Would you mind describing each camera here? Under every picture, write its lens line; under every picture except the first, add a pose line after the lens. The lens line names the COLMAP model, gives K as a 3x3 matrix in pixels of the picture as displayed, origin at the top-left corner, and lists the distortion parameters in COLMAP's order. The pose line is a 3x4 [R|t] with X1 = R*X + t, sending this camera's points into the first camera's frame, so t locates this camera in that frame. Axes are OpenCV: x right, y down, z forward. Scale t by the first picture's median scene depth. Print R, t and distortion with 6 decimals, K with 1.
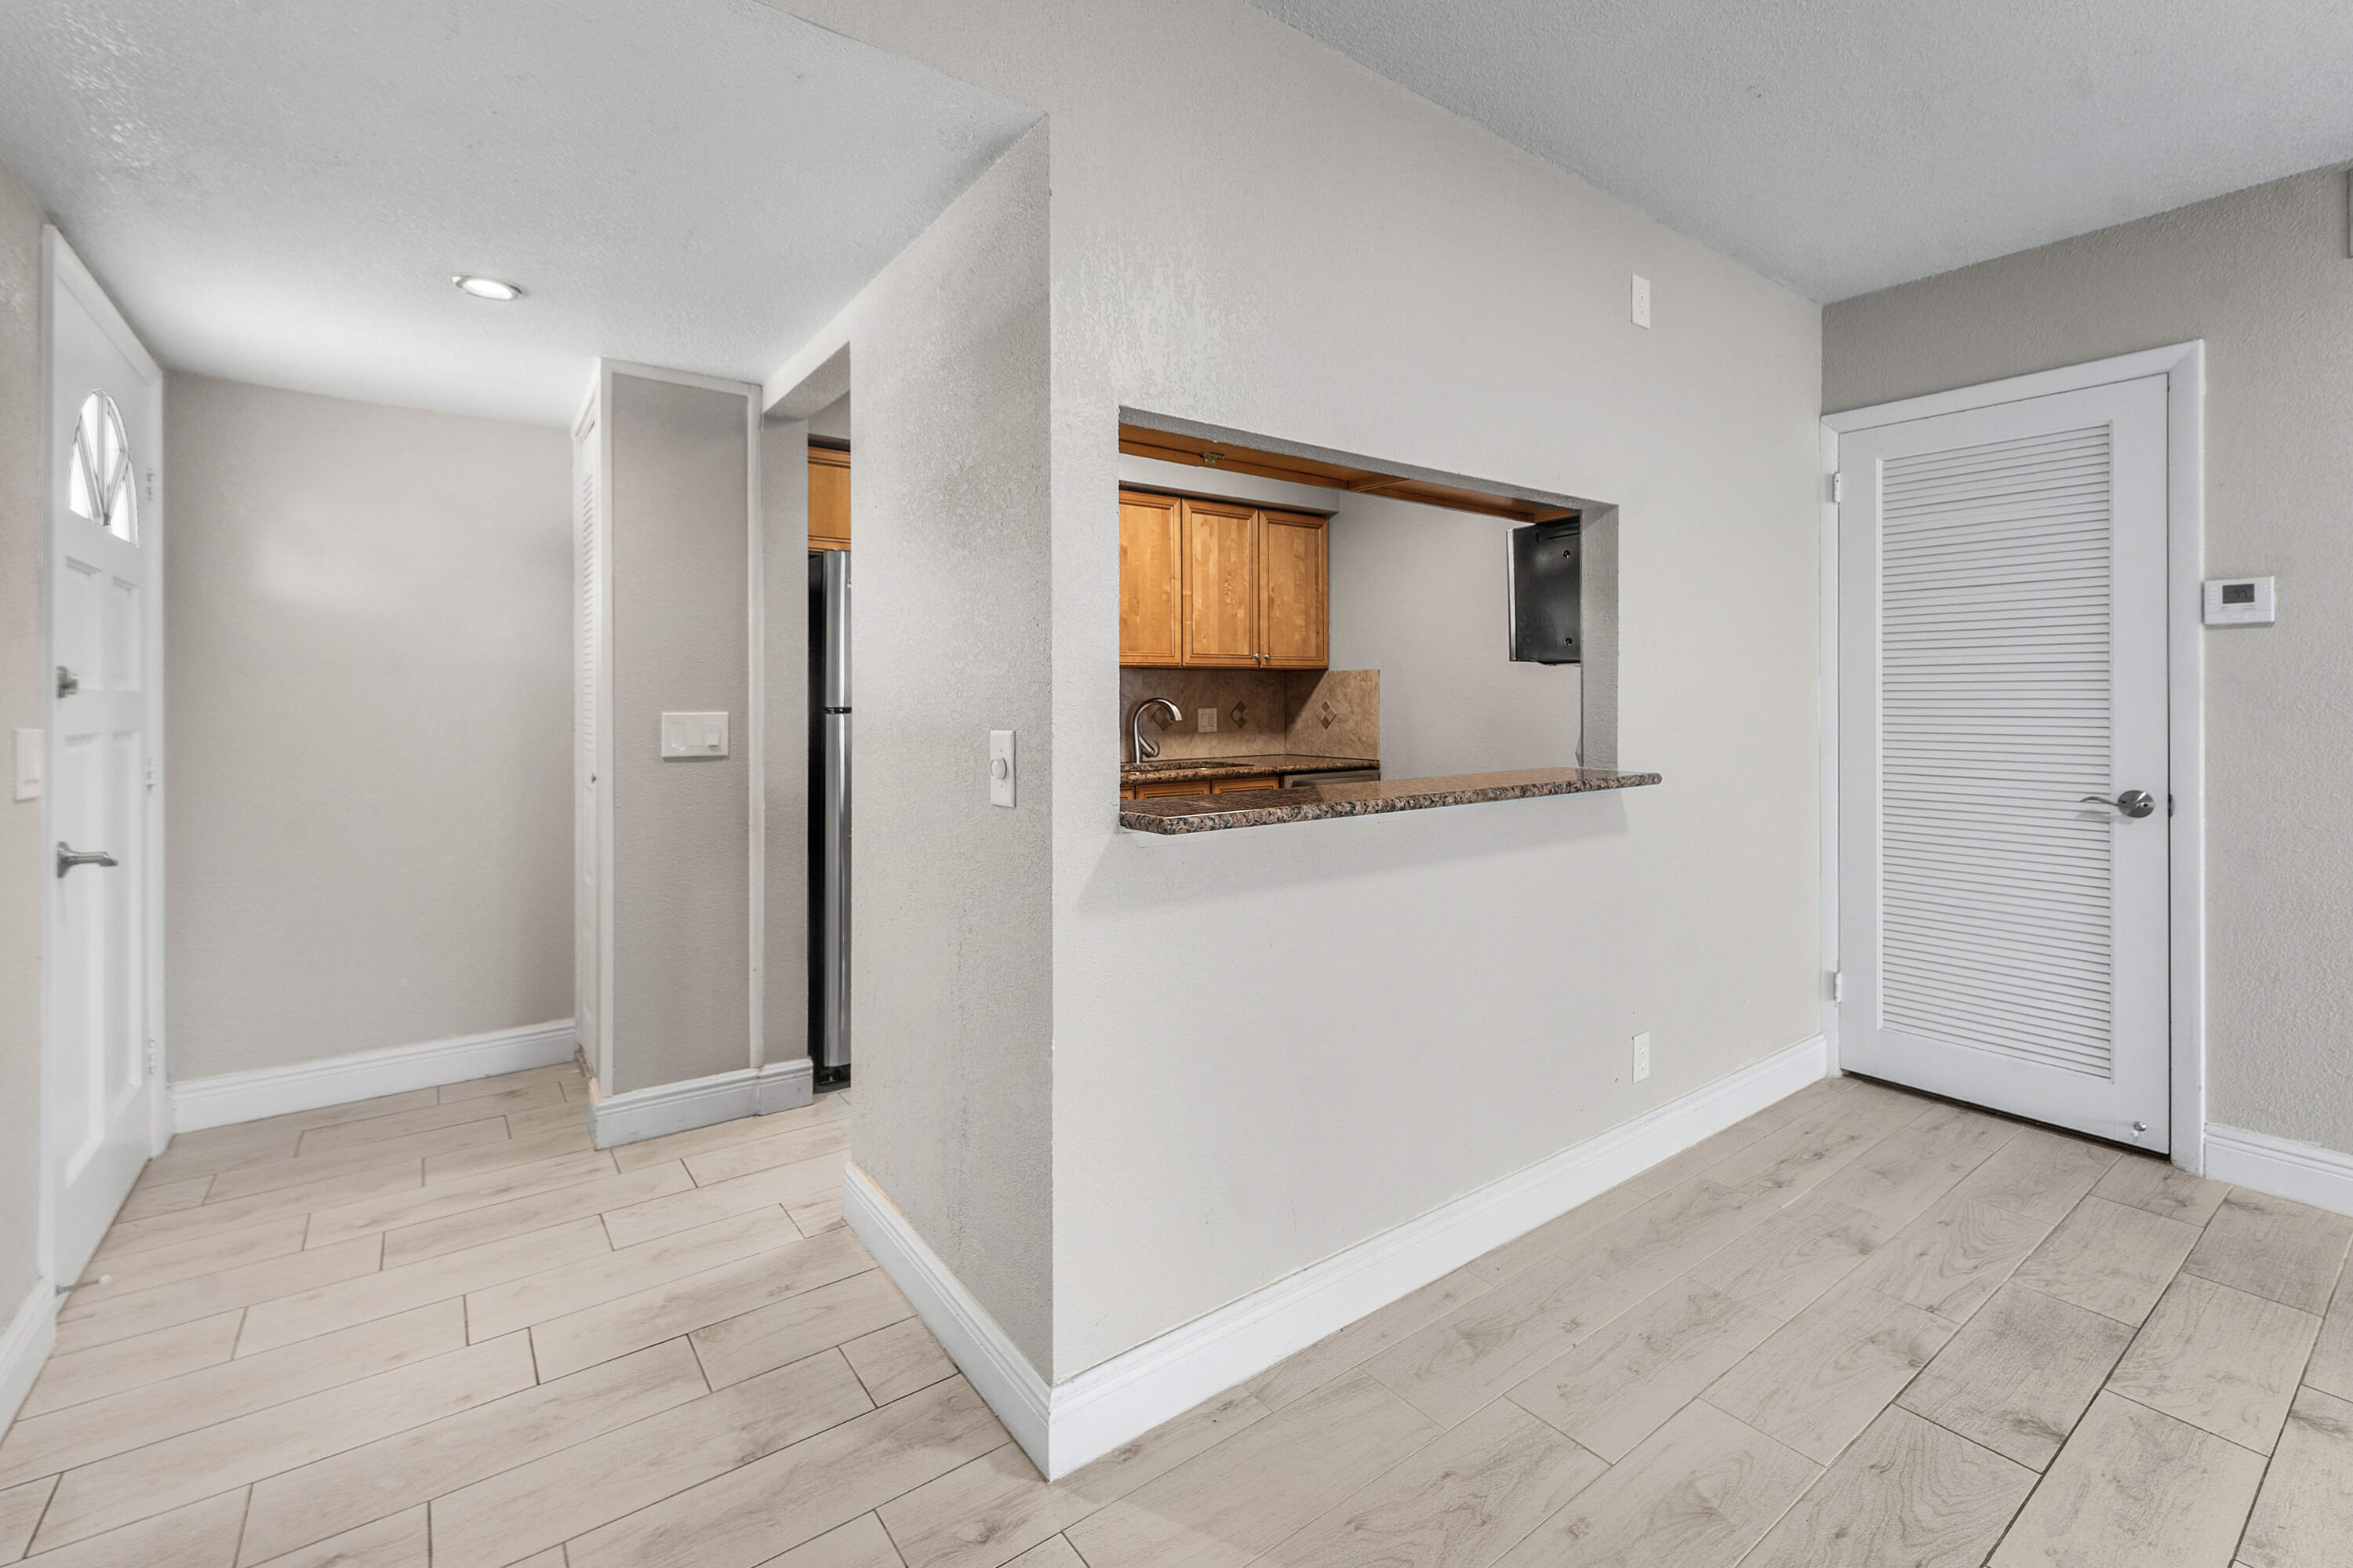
lens RADIAL K [[1017.2, 0, 1147.4], [0, 1017.2, 697.9], [0, 0, 1]] dist [-0.000496, 0.000156]
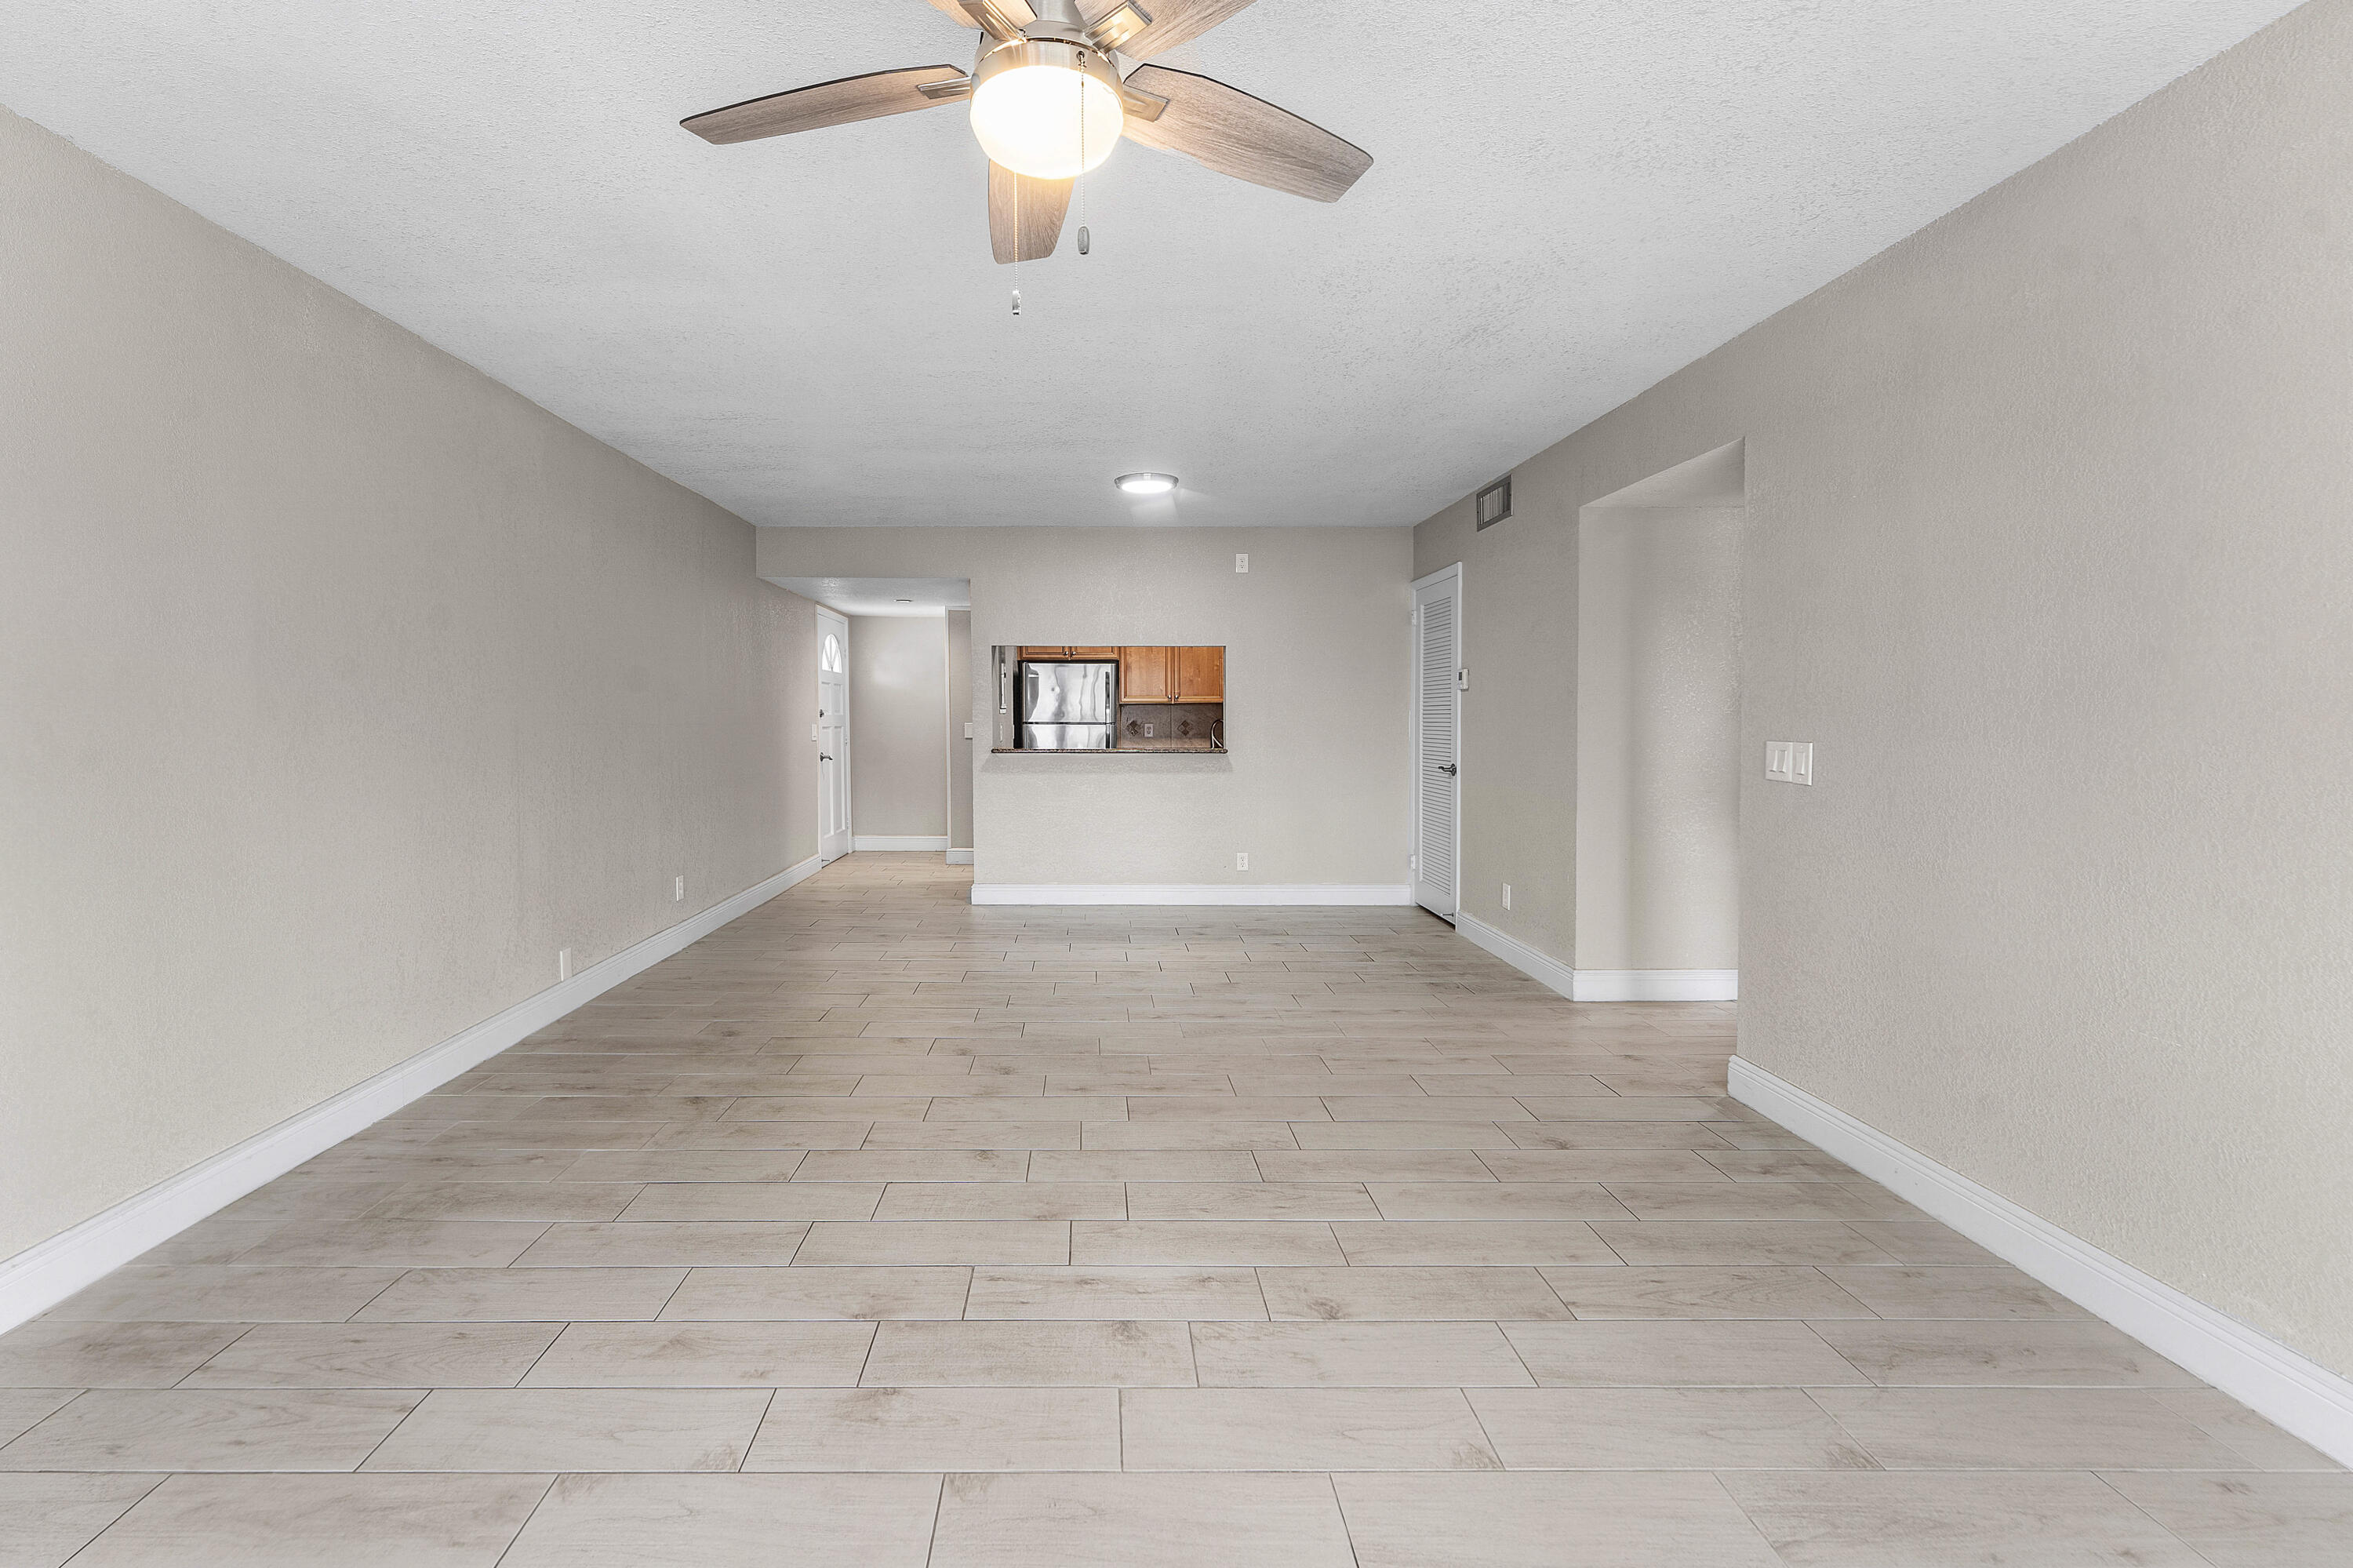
lens RADIAL K [[1001.7, 0, 1097.0], [0, 1001.7, 746.4], [0, 0, 1]] dist [0.000429, -0.000583]
pose [[0.818068, 0.022835, -0.574667, 1.358637], [-0.006373, 0.999510, 0.030644, -0.007128], [0.575086, -0.021407, 0.817813, -1.044001]]
